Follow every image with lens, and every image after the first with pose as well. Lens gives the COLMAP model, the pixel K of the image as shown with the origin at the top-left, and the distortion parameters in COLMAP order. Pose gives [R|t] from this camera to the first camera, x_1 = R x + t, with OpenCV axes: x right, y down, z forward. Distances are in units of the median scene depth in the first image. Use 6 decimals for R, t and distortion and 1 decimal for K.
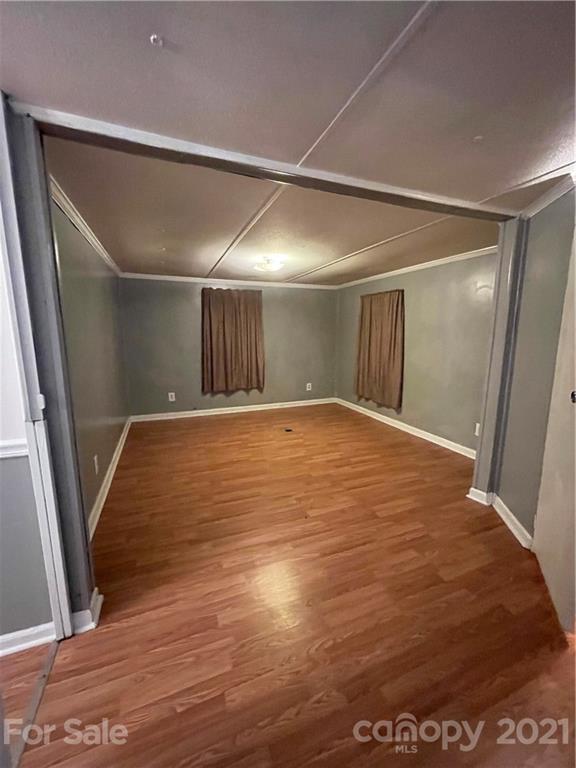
lens RADIAL K [[309.8, 0, 290.7], [0, 309.8, 382.9], [0, 0, 1]] dist [0.003219, 0.000682]
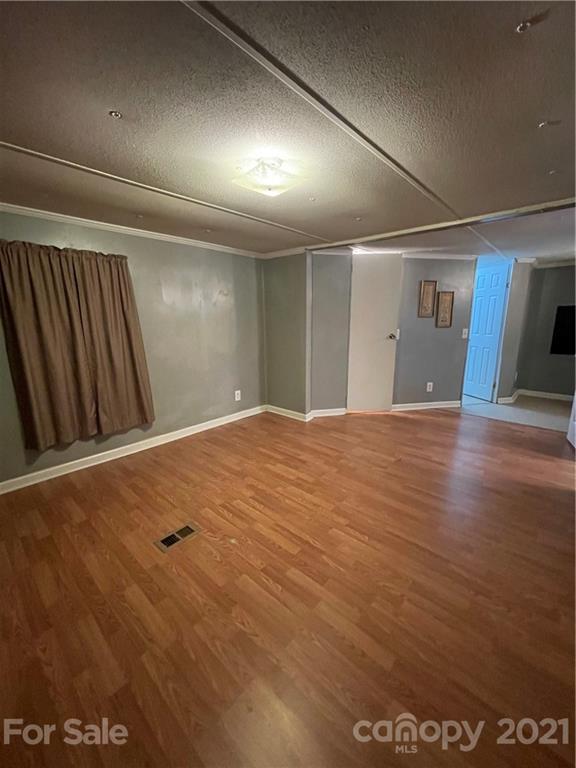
lens RADIAL K [[309.8, 0, 291.8], [0, 309.8, 378.7], [0, 0, 1]] dist [0.003219, 0.000682]
pose [[-0.443066, -0.177567, 0.878728, -0.538867], [0.154118, 0.950508, 0.269780, -0.200793], [-0.883142, 0.254958, -0.393772, 1.183199]]
